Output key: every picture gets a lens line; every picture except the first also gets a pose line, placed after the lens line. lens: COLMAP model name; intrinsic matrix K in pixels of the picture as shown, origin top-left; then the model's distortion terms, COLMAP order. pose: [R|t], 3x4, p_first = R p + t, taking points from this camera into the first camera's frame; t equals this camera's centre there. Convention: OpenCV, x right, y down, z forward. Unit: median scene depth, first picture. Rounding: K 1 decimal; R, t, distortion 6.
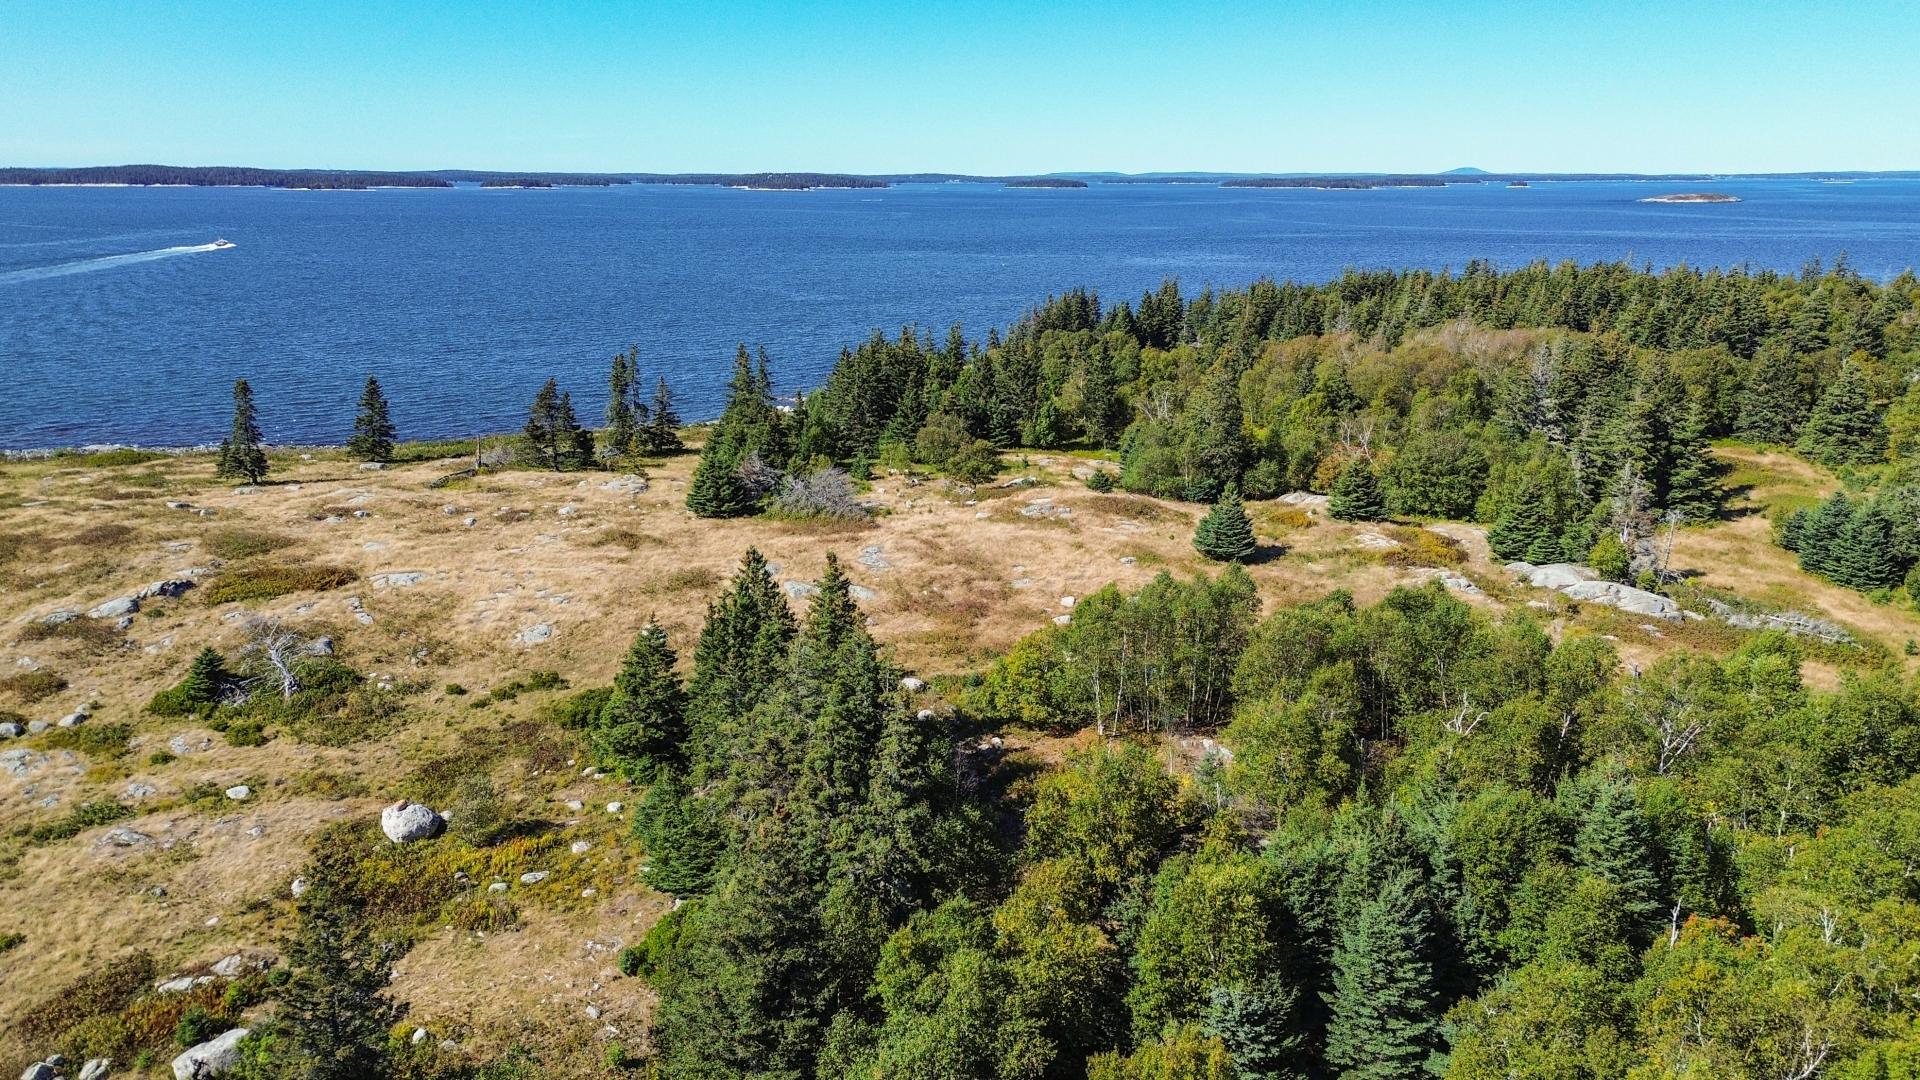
lens RADIAL K [[1364.5, 0, 970.3], [0, 1364.5, 535.8], [0, 0, 1]] dist [0.072278, -0.078251]
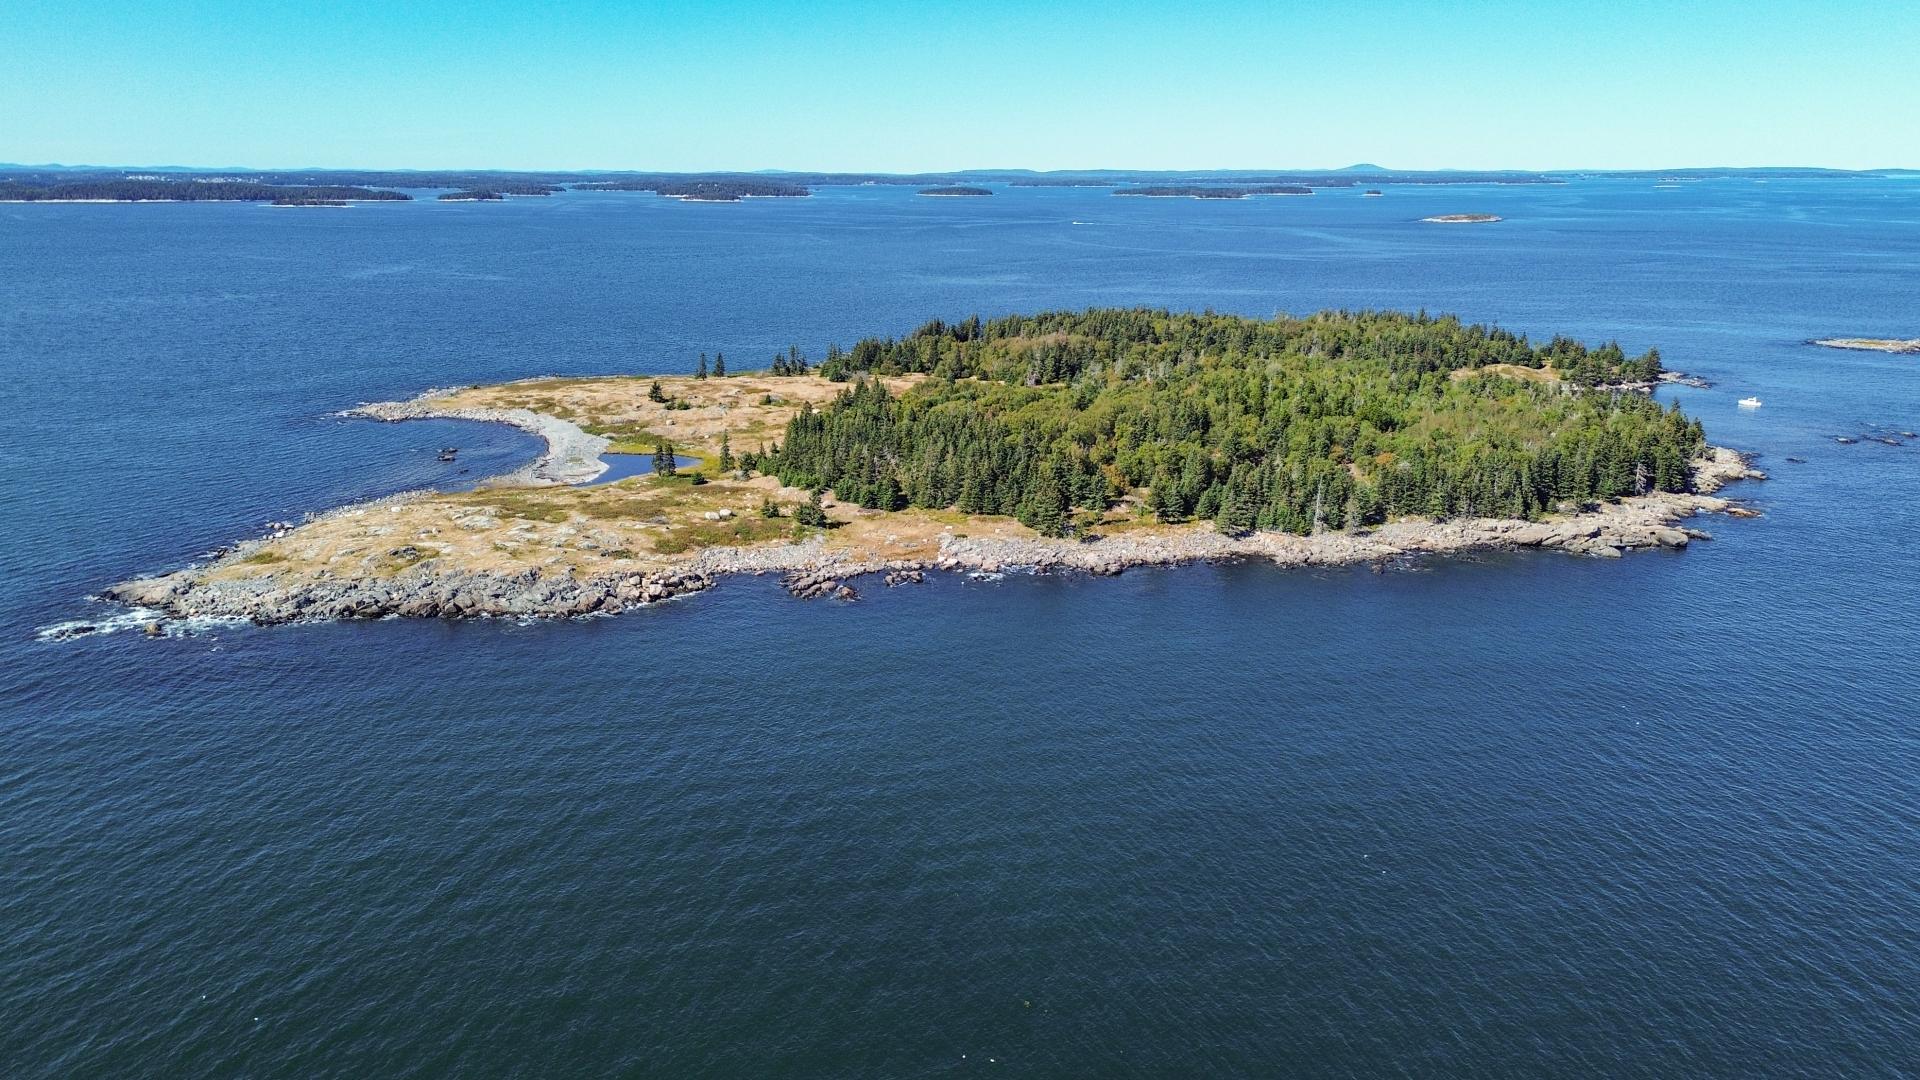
lens RADIAL K [[1364.5, 0, 970.3], [0, 1364.5, 535.8], [0, 0, 1]] dist [0.072278, -0.078251]
pose [[0.998136, -0.016965, 0.058620, -0.001132], [0.016719, 0.999849, 0.004680, 0.018858], [-0.058691, -0.003691, 0.998269, -0.137362]]
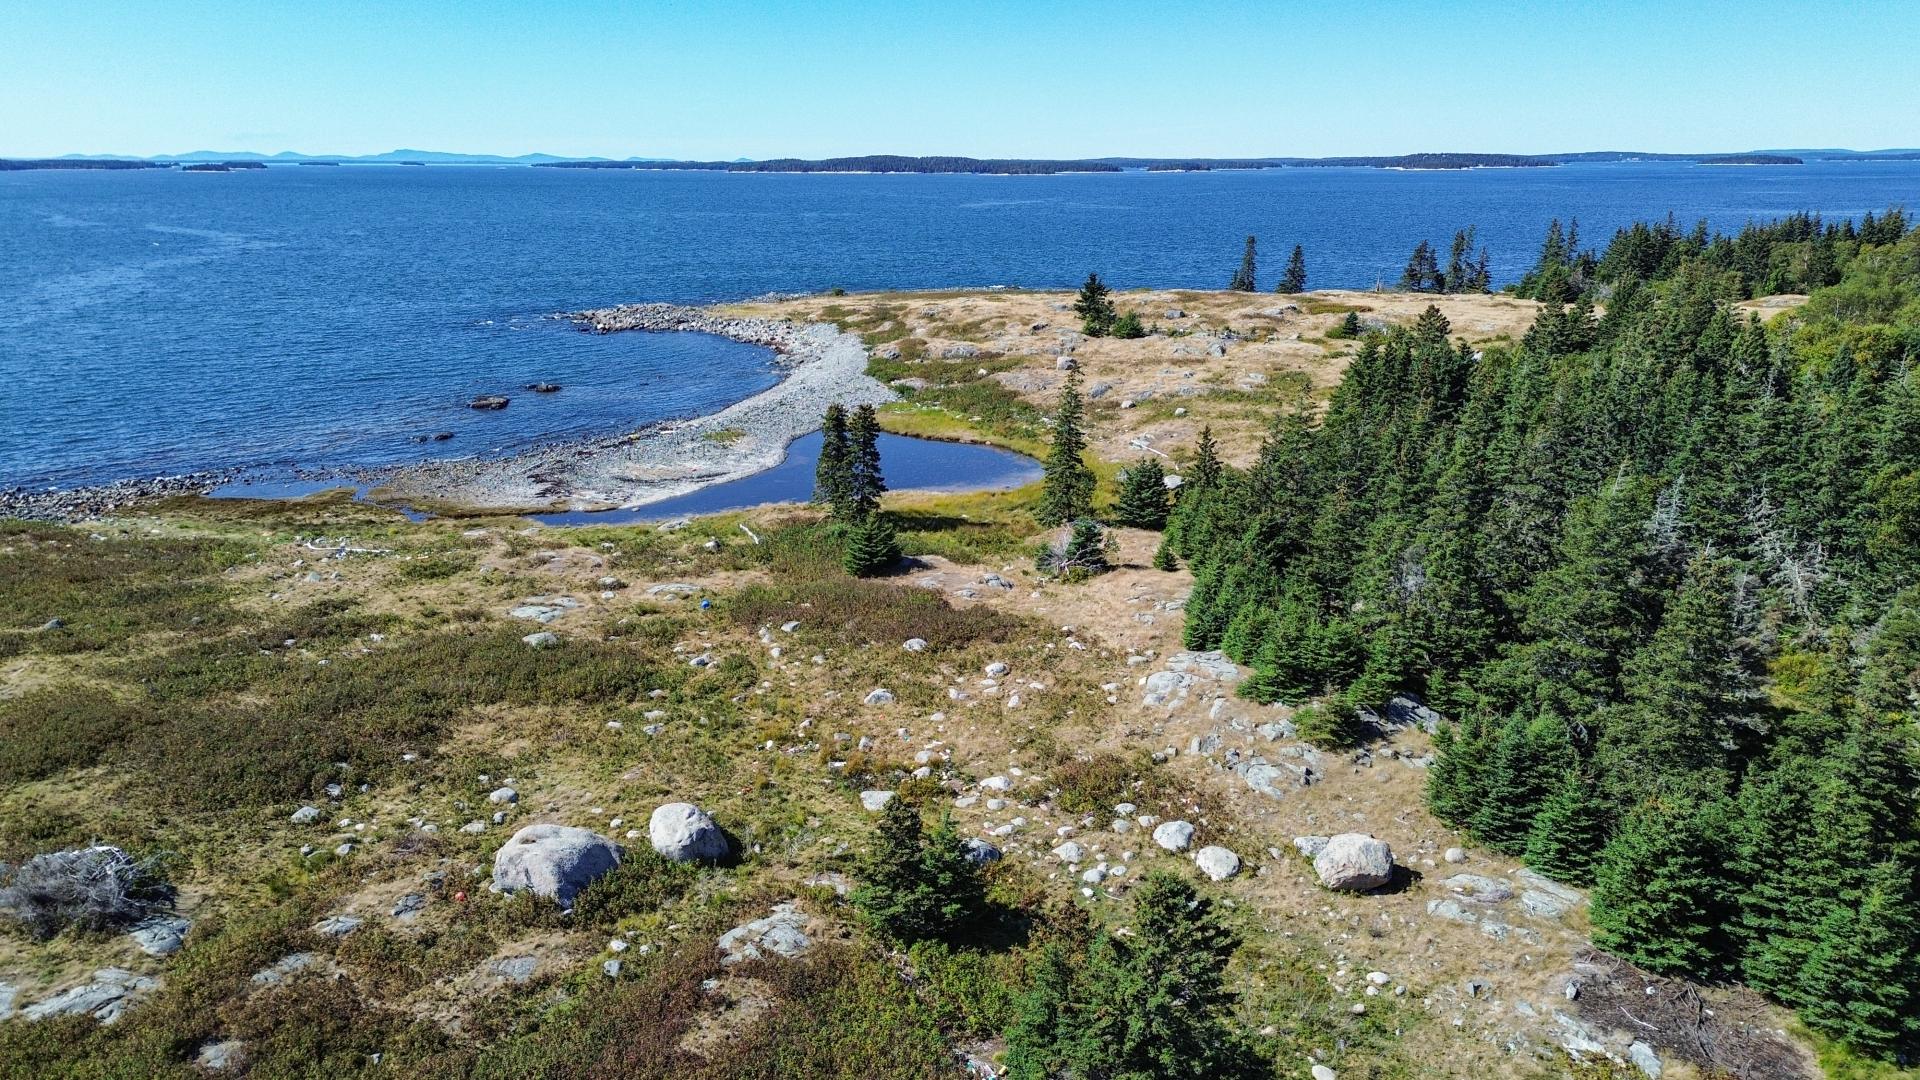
lens RADIAL K [[1364.5, 0, 970.3], [0, 1364.5, 535.8], [0, 0, 1]] dist [0.072278, -0.078251]
pose [[0.903866, 0.104435, -0.414872, -0.004148], [-0.100499, 0.994442, 0.031375, 0.012186], [0.415843, 0.013336, 0.909339, -0.035824]]
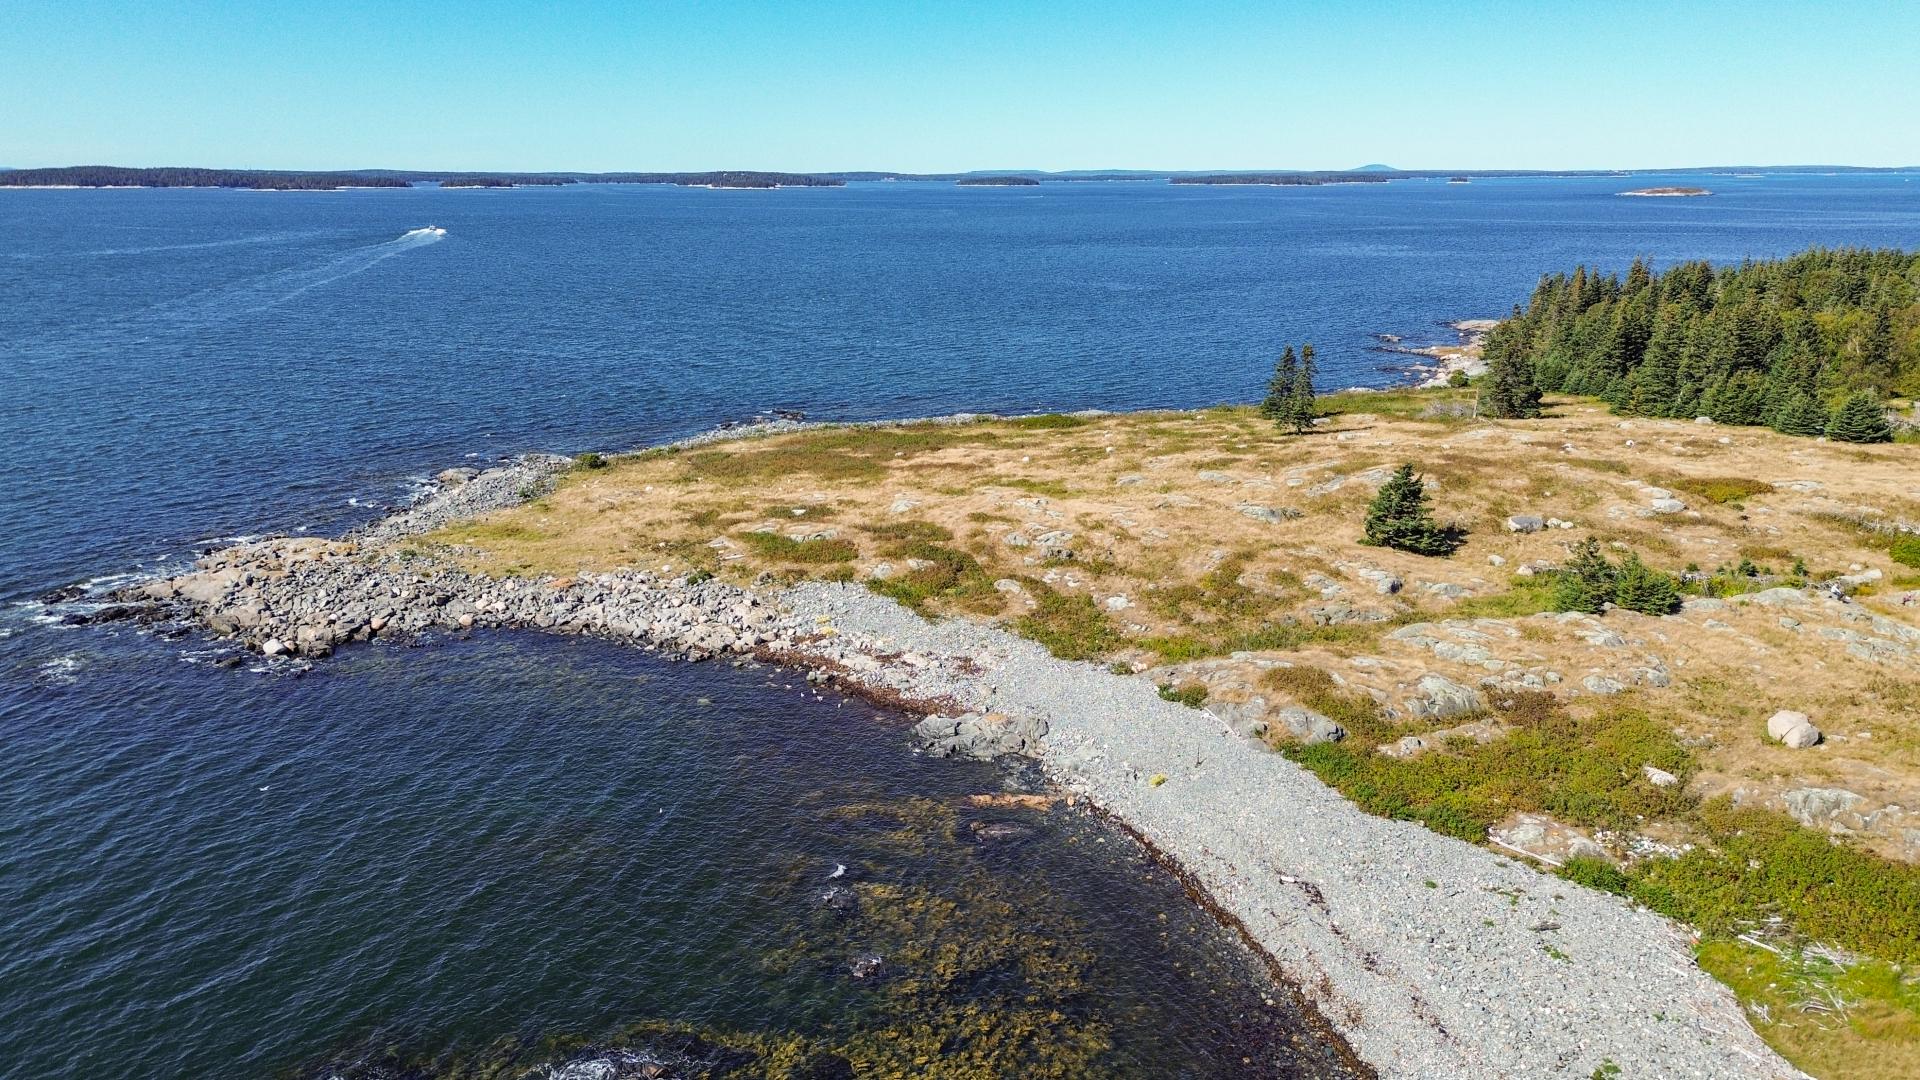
lens RADIAL K [[1364.5, 0, 970.3], [0, 1364.5, 535.8], [0, 0, 1]] dist [0.072278, -0.078251]
pose [[0.998133, -0.019478, 0.057889, -0.043518], [0.019392, 0.999810, 0.002036, 0.002105], [-0.057918, -0.000909, 0.998321, -0.008346]]
